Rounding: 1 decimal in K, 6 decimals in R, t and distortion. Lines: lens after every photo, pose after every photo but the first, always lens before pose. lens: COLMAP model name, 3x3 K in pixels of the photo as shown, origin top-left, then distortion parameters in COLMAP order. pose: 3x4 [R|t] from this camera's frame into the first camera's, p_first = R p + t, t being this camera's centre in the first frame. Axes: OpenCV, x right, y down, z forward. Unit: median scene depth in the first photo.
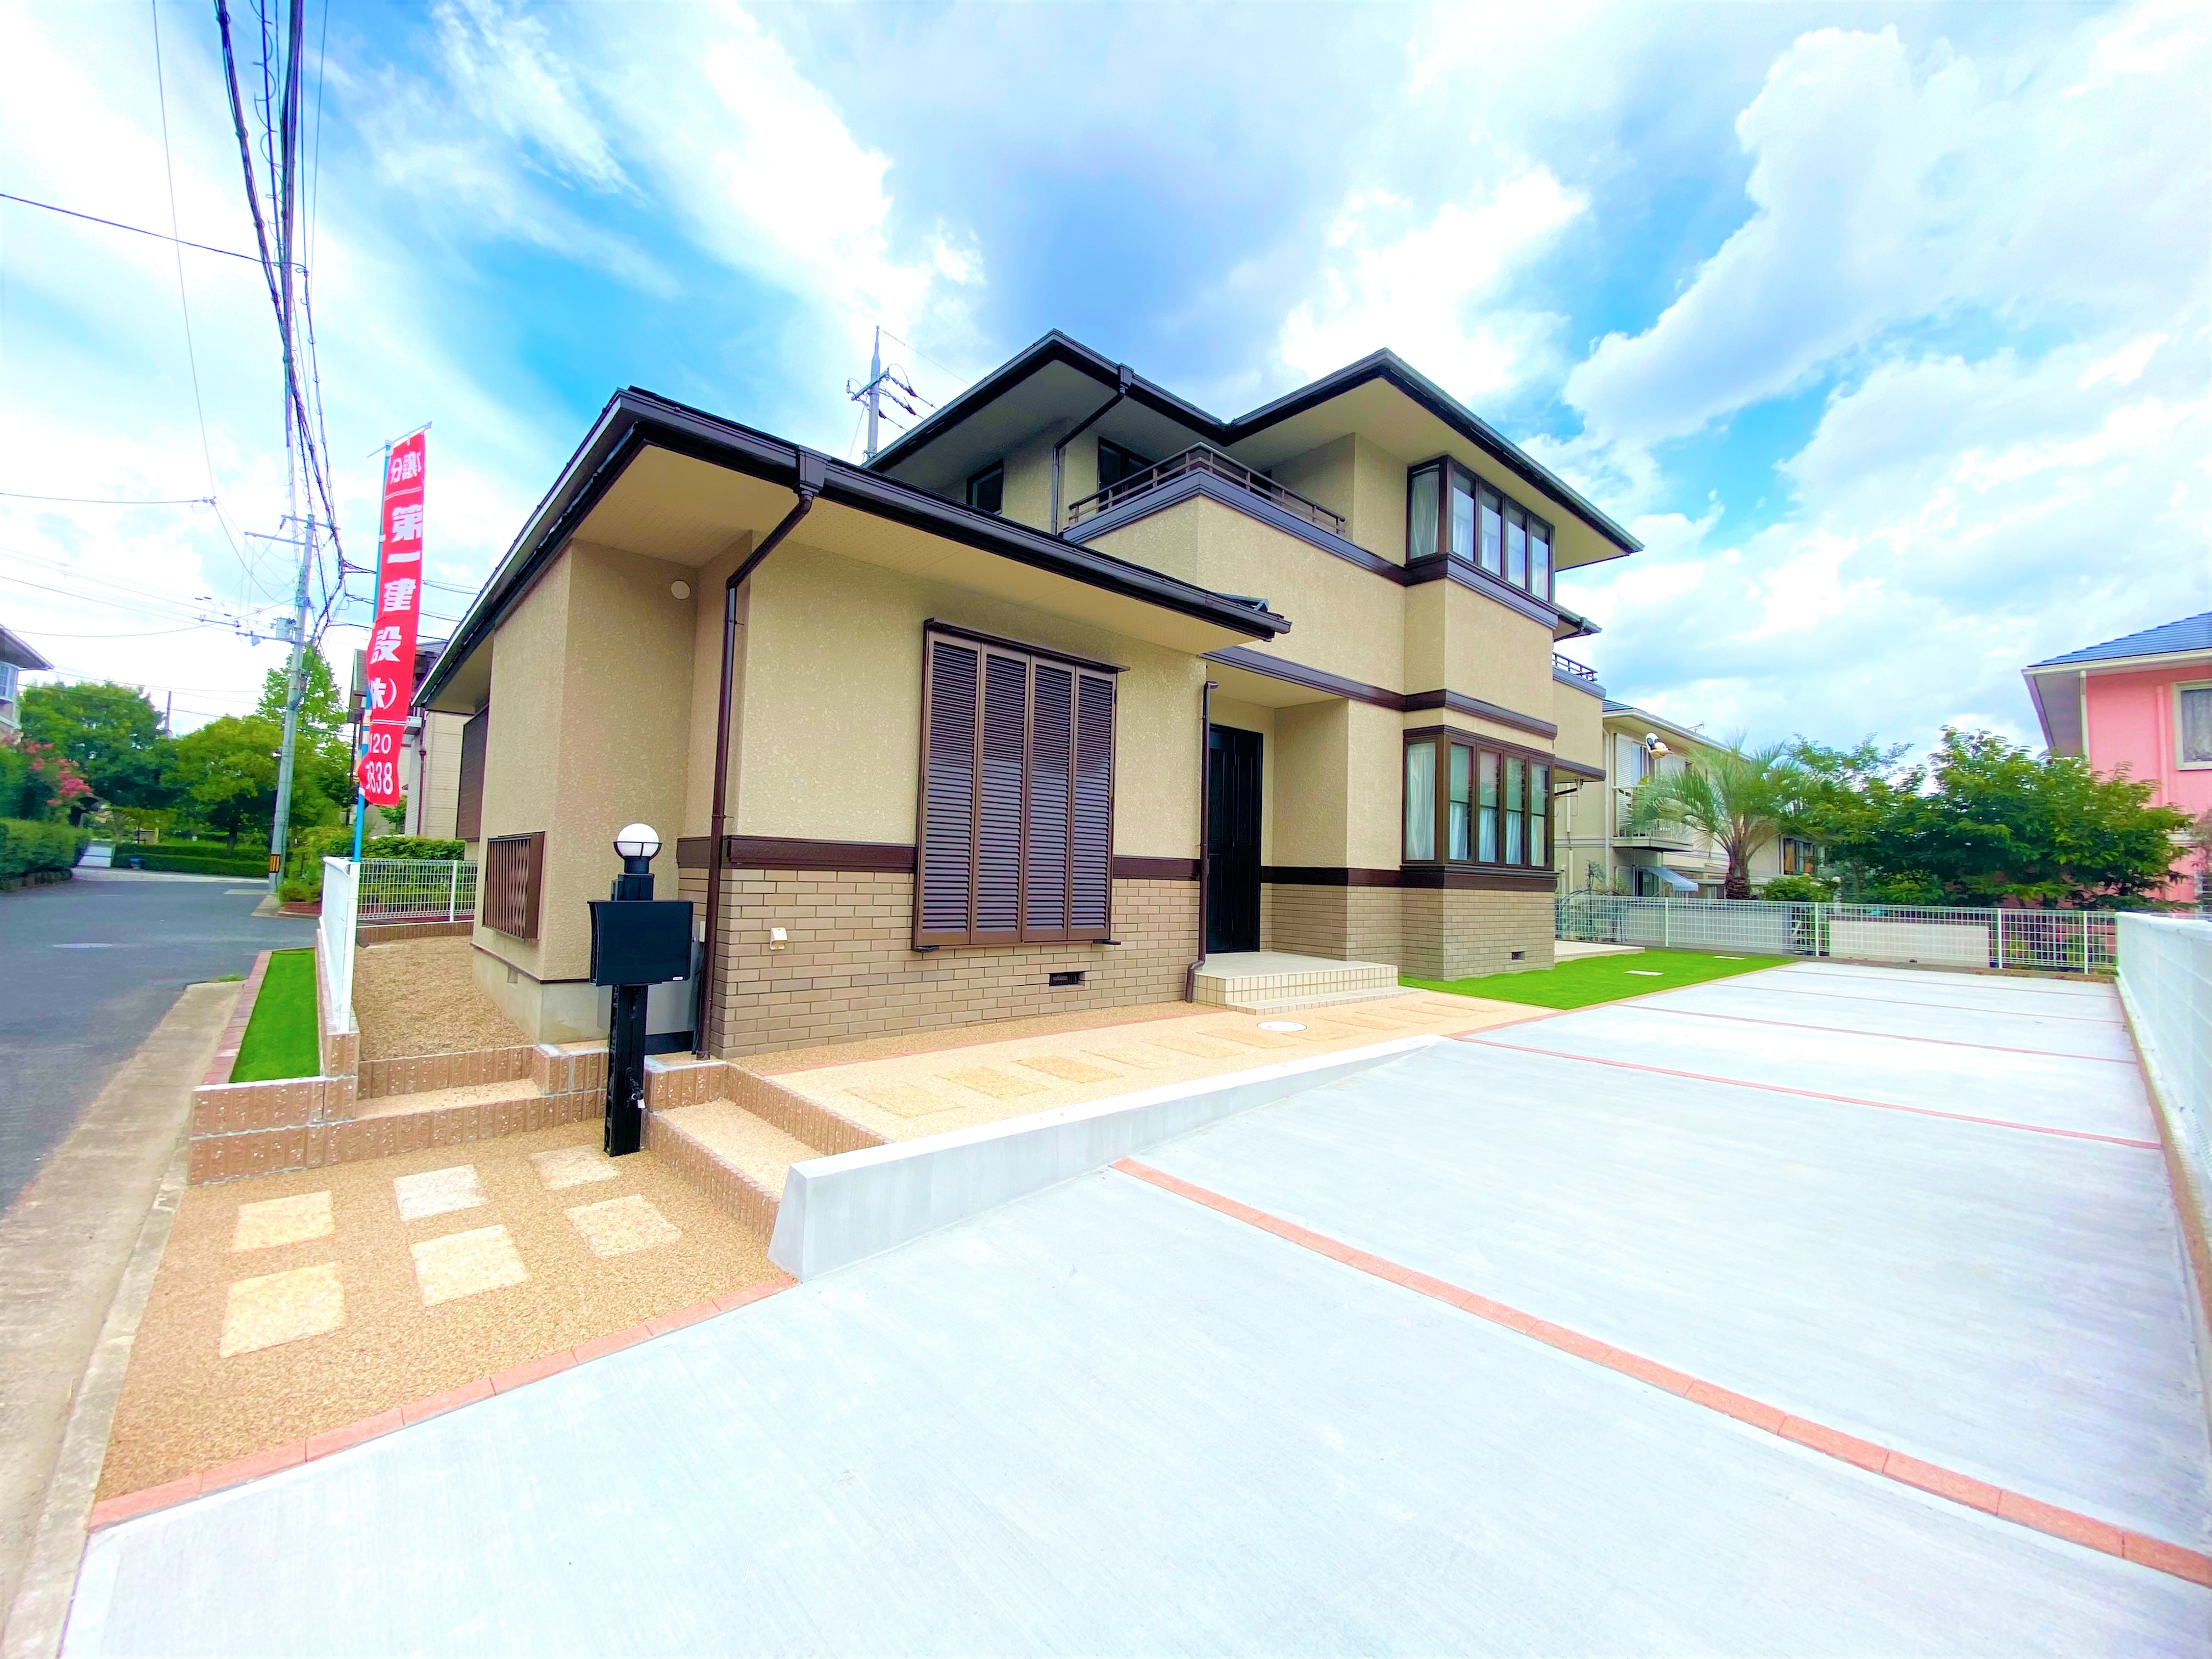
lens RADIAL K [[908.6, 0, 1114.0], [0, 908.6, 833.0], [0, 0, 1]] dist [-0.002032, -0.002249]
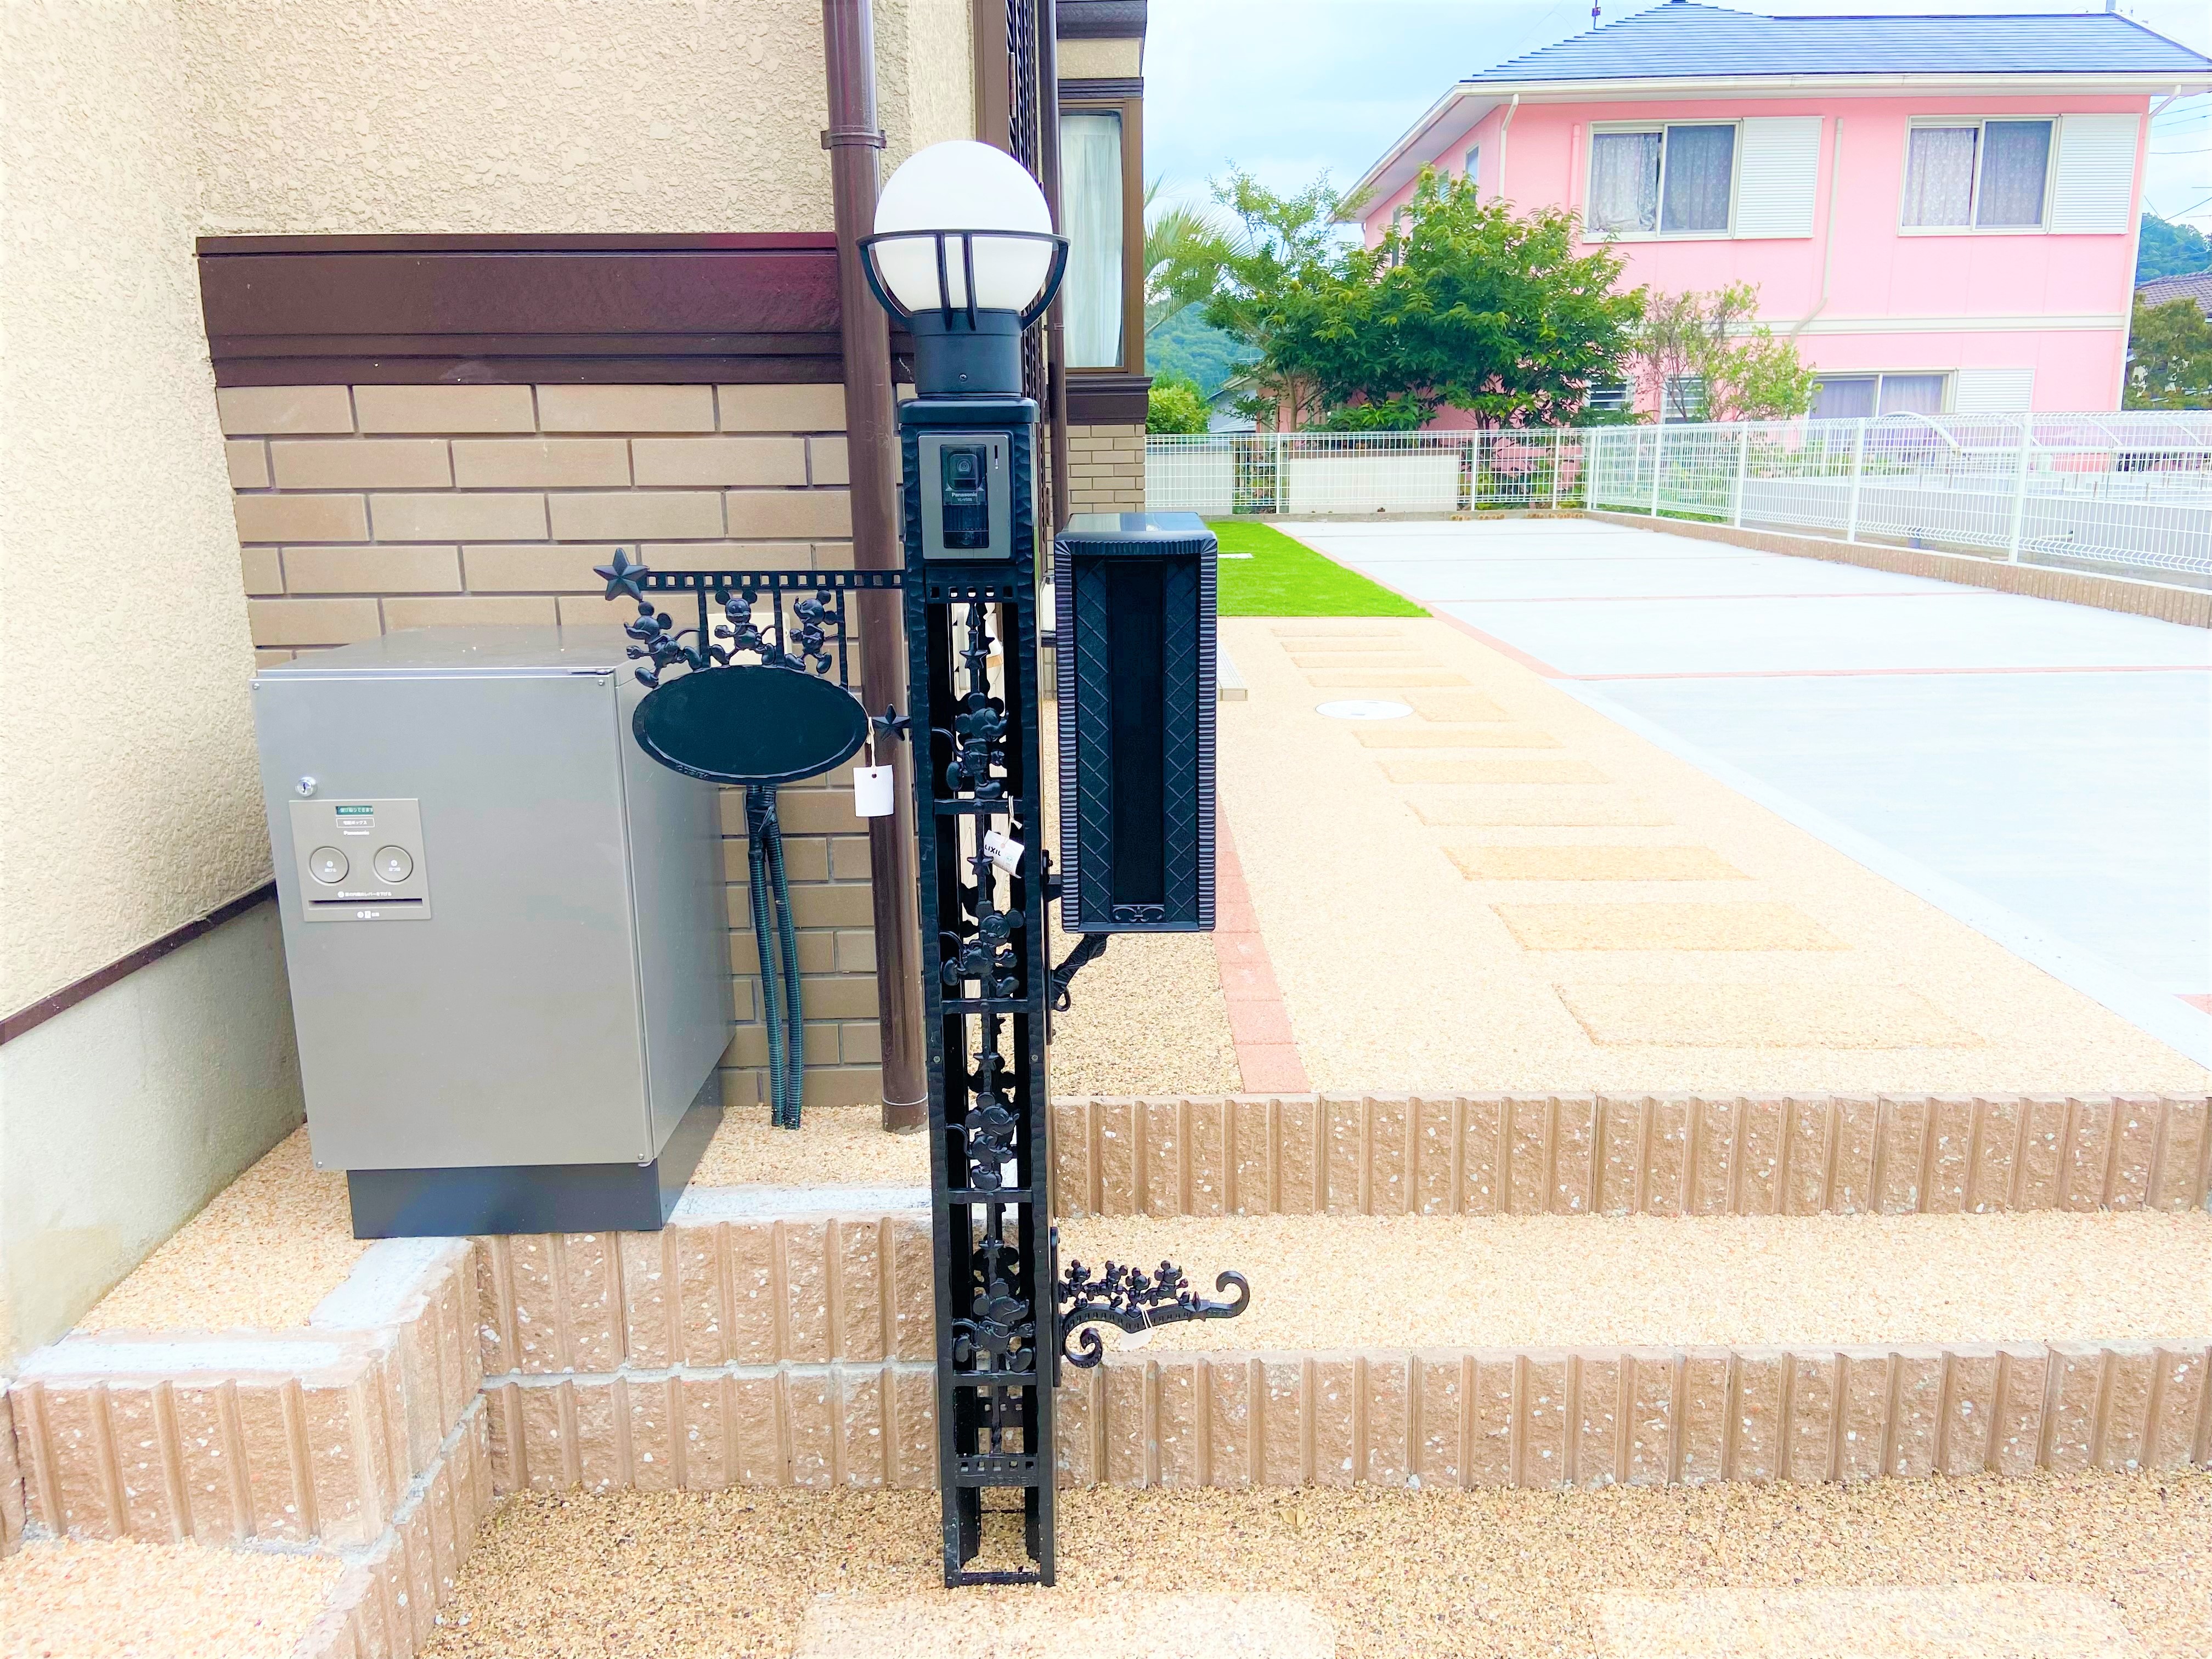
lens RADIAL K [[1702.1, 0, 1109.7], [0, 1702.1, 834.5], [0, 0, 1]] dist [0.016969, 0.003527]
pose [[0.673139, -0.204433, 0.710698, -0.490848], [-0.004176, 0.959964, 0.280091, 0.019804], [-0.739504, -0.191508, 0.645336, 0.429756]]
